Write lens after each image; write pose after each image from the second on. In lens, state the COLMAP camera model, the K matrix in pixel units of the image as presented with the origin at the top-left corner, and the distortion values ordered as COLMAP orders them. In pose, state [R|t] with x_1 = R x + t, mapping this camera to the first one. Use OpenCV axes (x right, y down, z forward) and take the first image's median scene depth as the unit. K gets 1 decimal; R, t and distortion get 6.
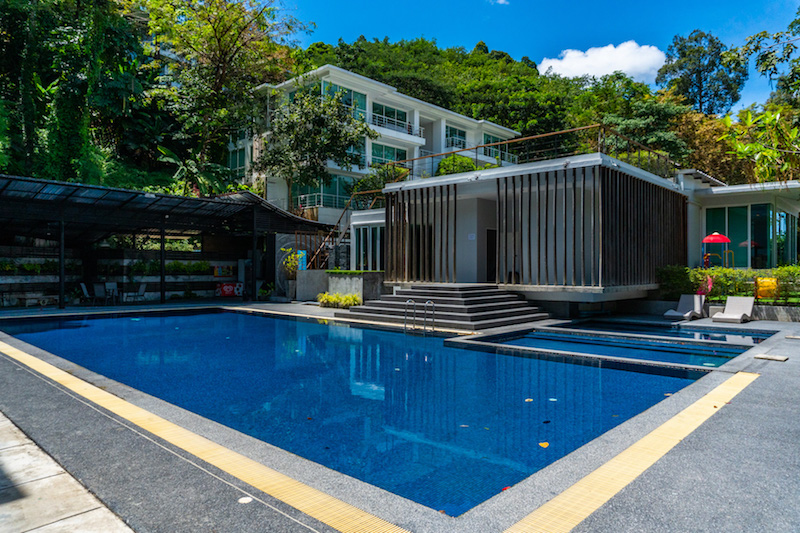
lens RADIAL K [[531.3, 0, 399.4], [0, 531.3, 266.2], [0, 0, 1]] dist [-0.000619, 0.002650]
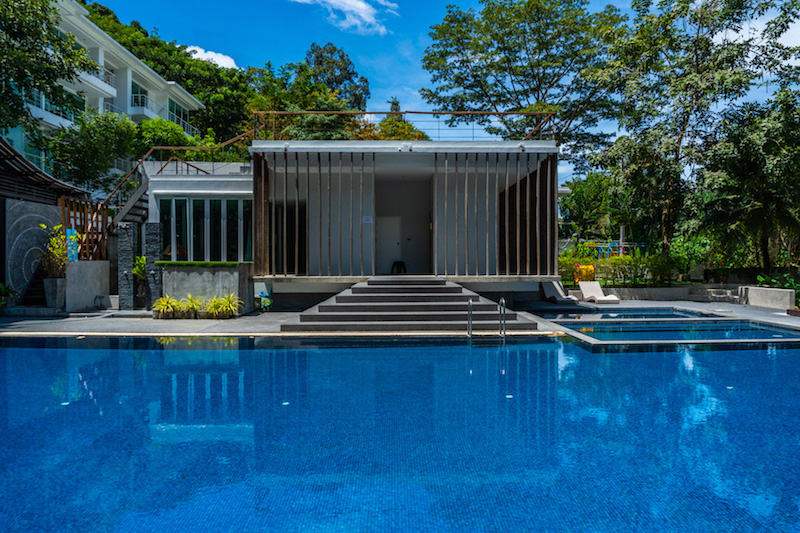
lens RADIAL K [[531.3, 0, 399.5], [0, 531.3, 266.7], [0, 0, 1]] dist [-0.000619, 0.002650]
pose [[0.730756, -0.013417, 0.682506, -0.367145], [0.001372, 0.999834, 0.018186, 0.002965], [-0.682637, -0.012353, 0.730653, 0.333298]]
